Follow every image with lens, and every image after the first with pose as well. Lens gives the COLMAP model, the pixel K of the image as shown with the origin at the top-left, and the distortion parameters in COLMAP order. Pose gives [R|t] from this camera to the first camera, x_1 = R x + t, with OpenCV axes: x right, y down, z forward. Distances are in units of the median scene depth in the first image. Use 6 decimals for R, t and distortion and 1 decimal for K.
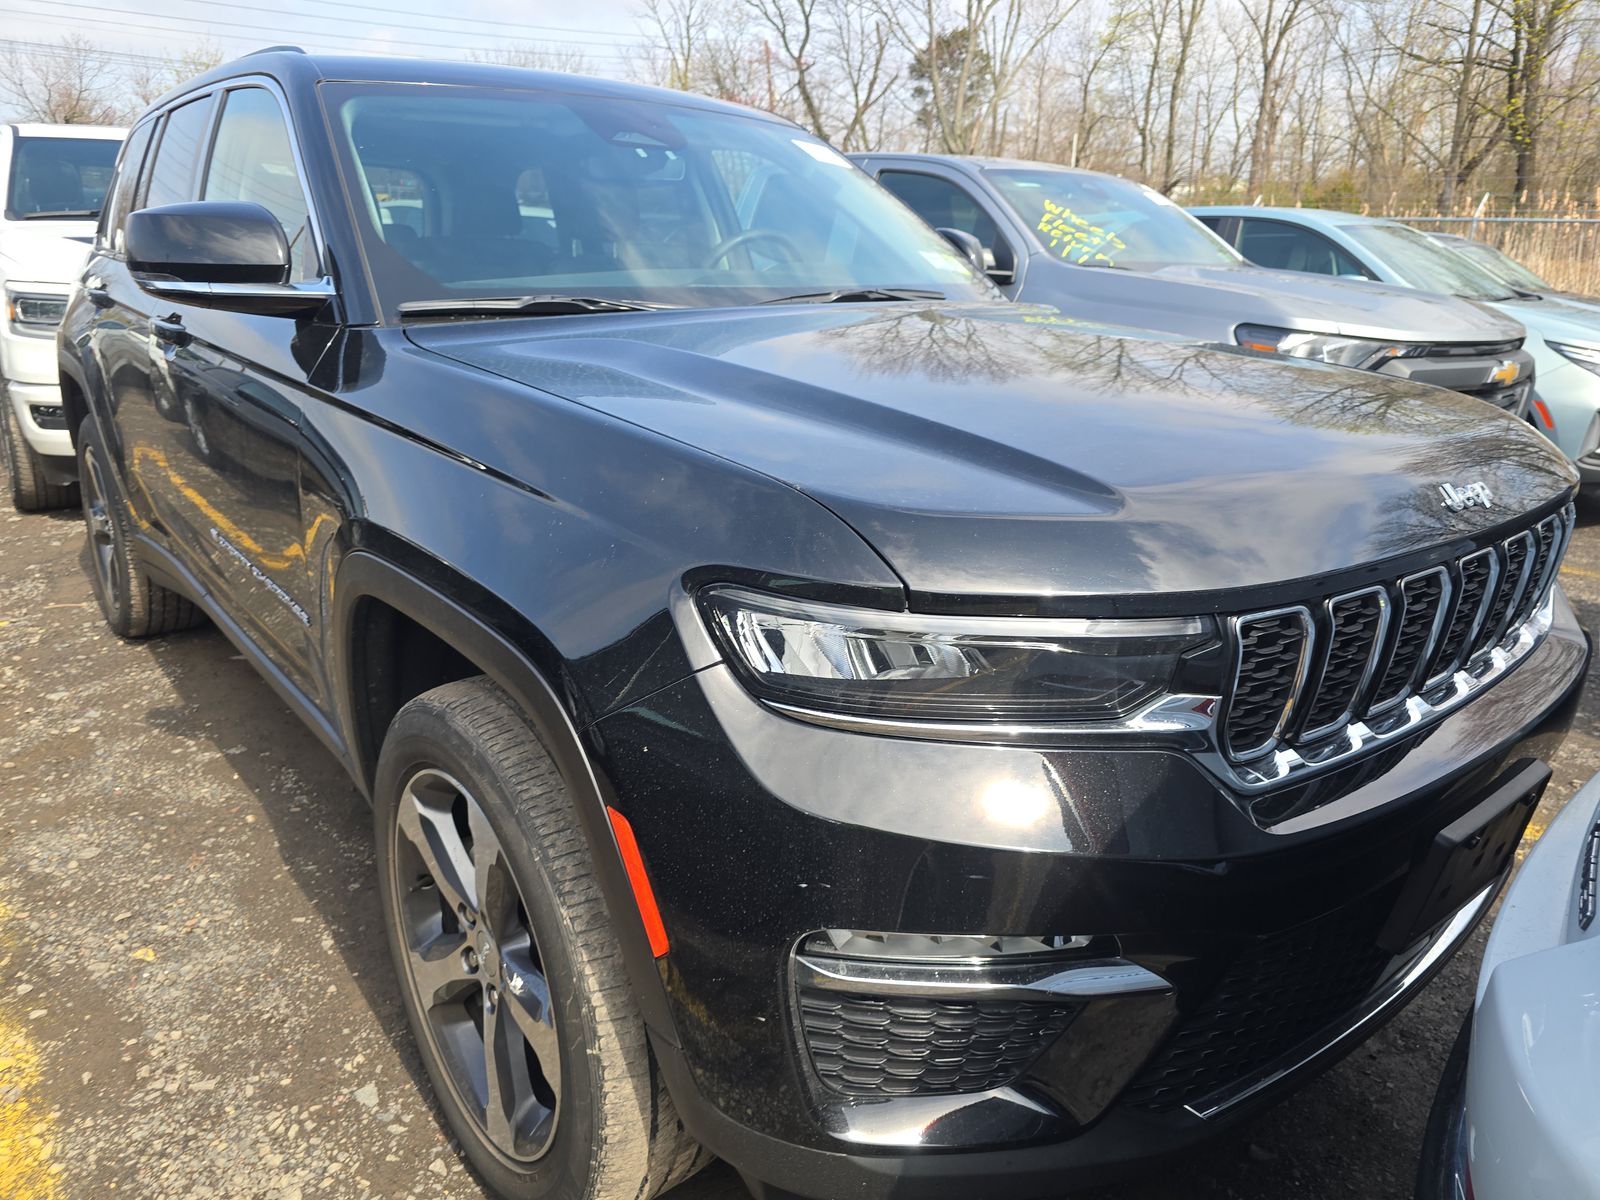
lens RADIAL K [[1076.4, 0, 800.0], [0, 1076.4, 600.0], [0, 0, 1]] dist [0.044290, -0.085583]
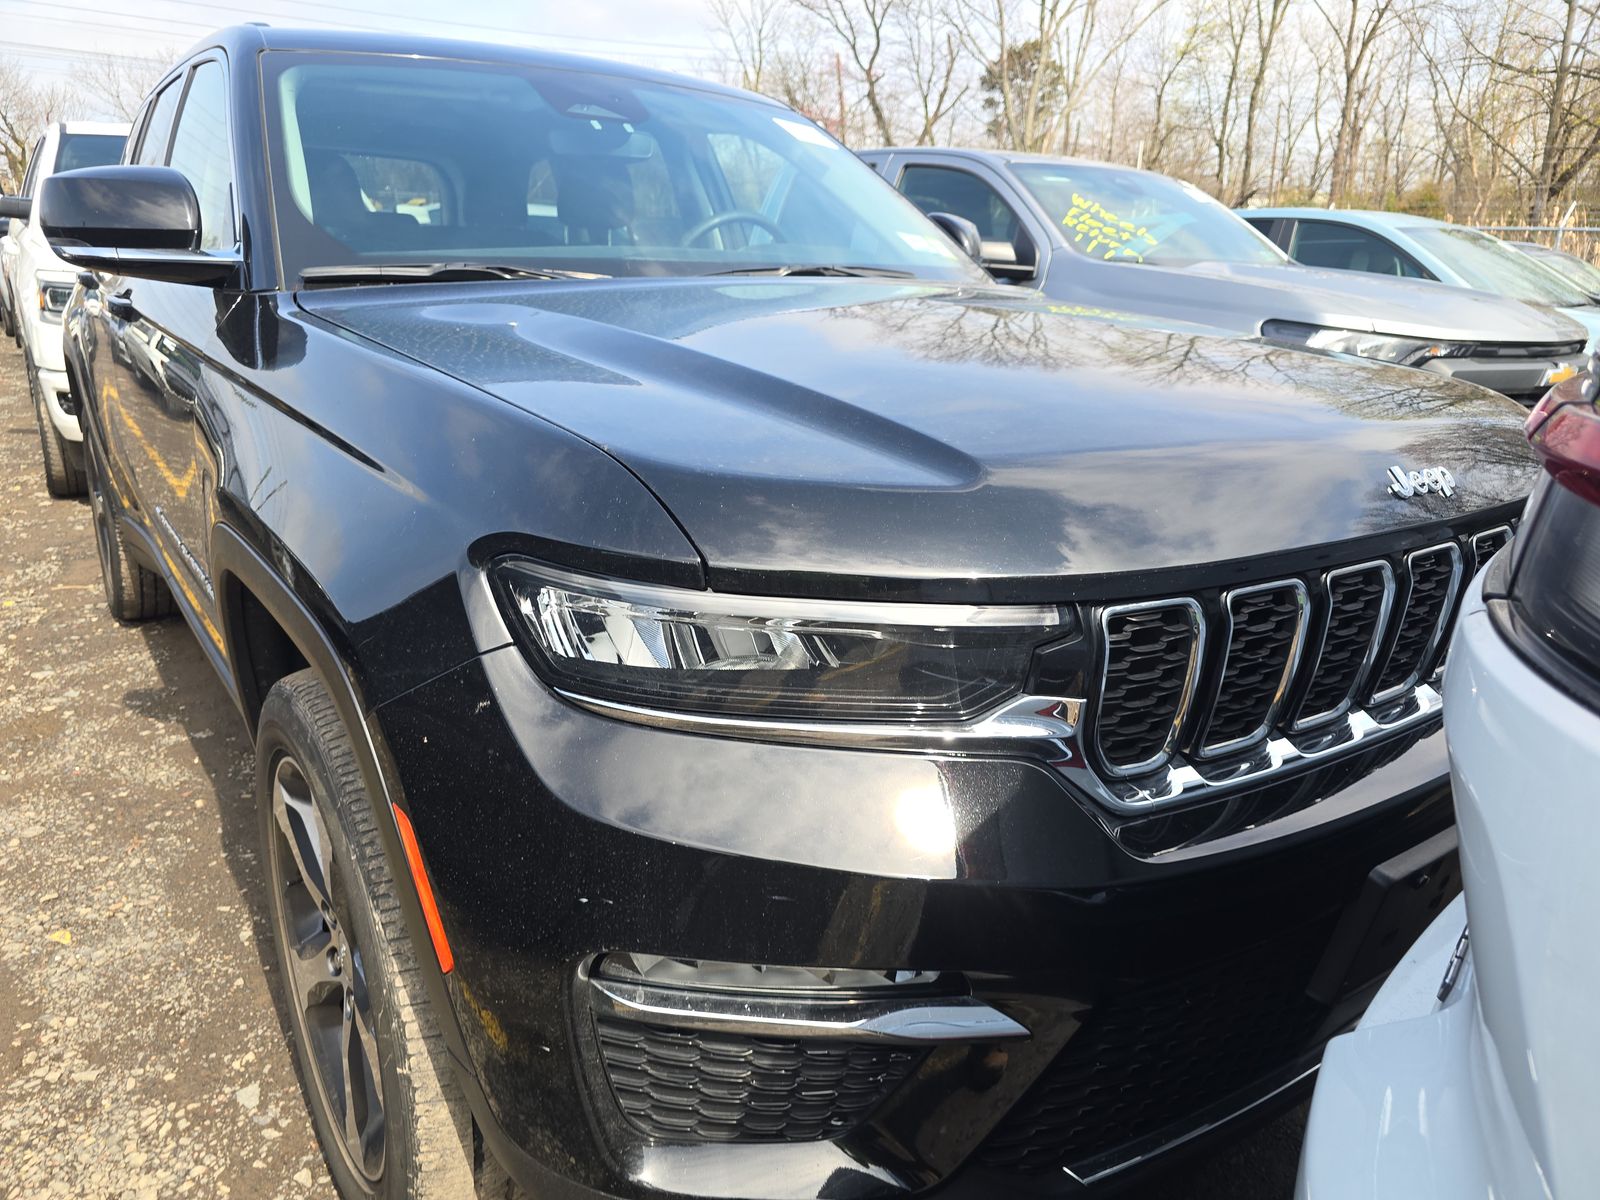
lens RADIAL K [[1068.2, 0, 795.0], [0, 1068.2, 594.2], [0, 0, 1]] dist [0.026321, -0.055904]
pose [[0.997563, 0.023307, -0.065756, 0.098474], [-0.024073, 0.999651, -0.010877, 0.009227], [0.065480, 0.012433, 0.997776, 0.061017]]
